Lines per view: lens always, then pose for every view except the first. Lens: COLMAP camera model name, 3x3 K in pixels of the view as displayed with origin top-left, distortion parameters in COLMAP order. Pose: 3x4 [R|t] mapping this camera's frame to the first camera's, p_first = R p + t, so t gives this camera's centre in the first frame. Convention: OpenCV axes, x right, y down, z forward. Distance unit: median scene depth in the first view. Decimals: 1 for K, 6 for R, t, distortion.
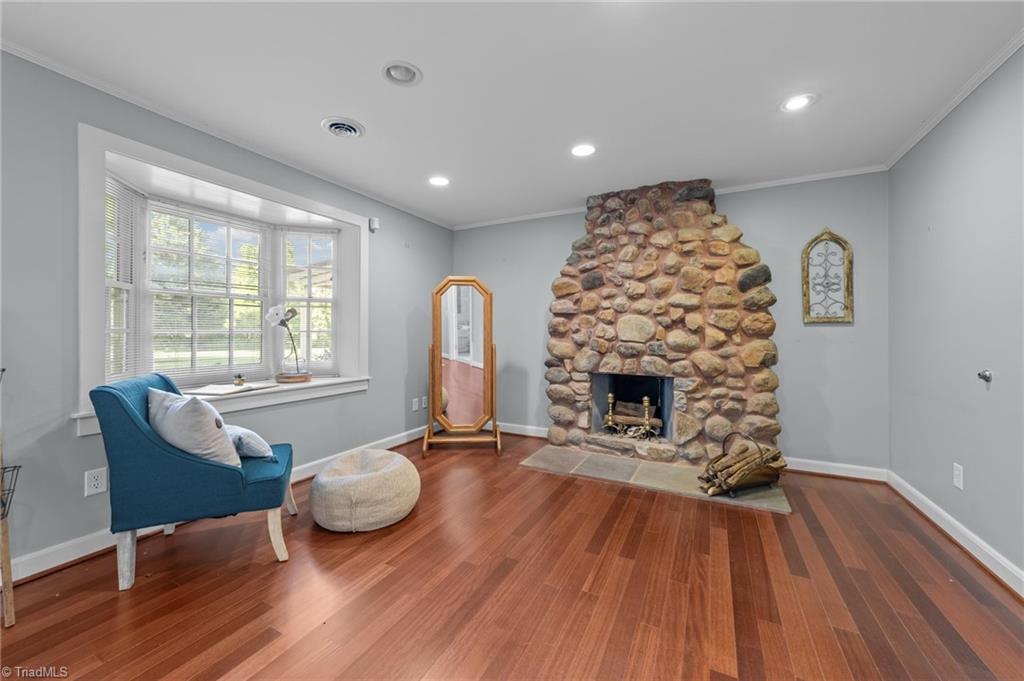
lens RADIAL K [[394.1, 0, 510.0], [0, 394.1, 333.0], [0, 0, 1]] dist [-0.008292, 0.001011]
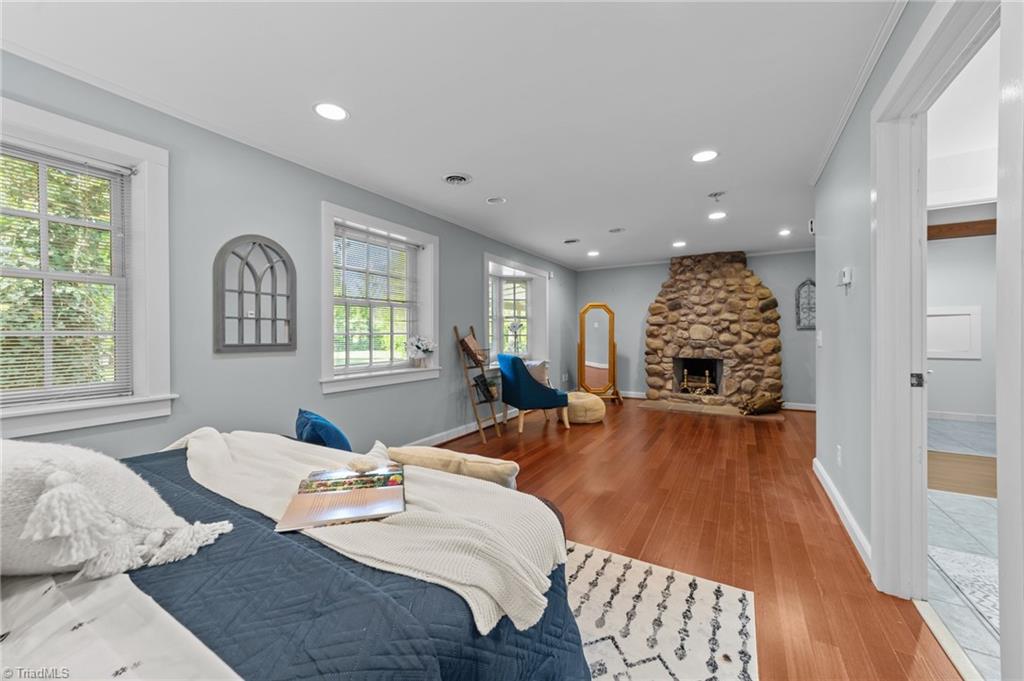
lens RADIAL K [[394.1, 0, 509.7], [0, 394.1, 337.8], [0, 0, 1]] dist [-0.008292, 0.001011]
pose [[0.998302, -0.006095, -0.057937, -0.462553], [0.006474, 0.999959, 0.006355, -0.004658], [0.057896, -0.006719, 0.998300, -0.867654]]
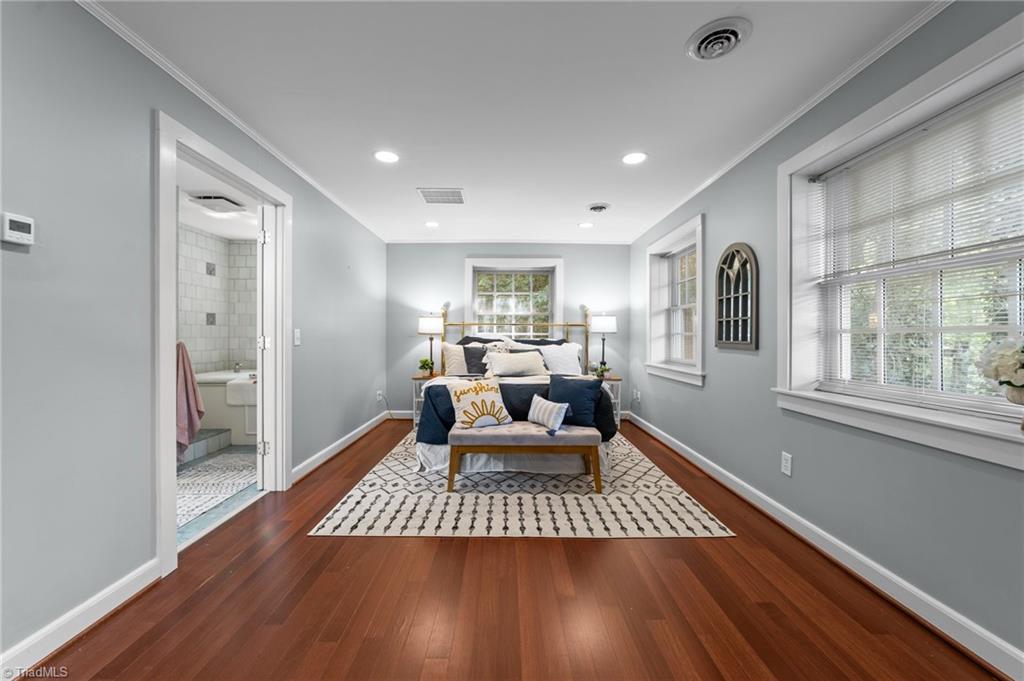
lens RADIAL K [[394.1, 0, 508.6], [0, 394.1, 337.4], [0, 0, 1]] dist [-0.008292, 0.001011]
pose [[-0.885757, -0.004204, -0.464131, 0.647399], [-0.005546, 0.999983, 0.001526, 0.010040], [0.464117, 0.003926, -0.885765, 3.914720]]
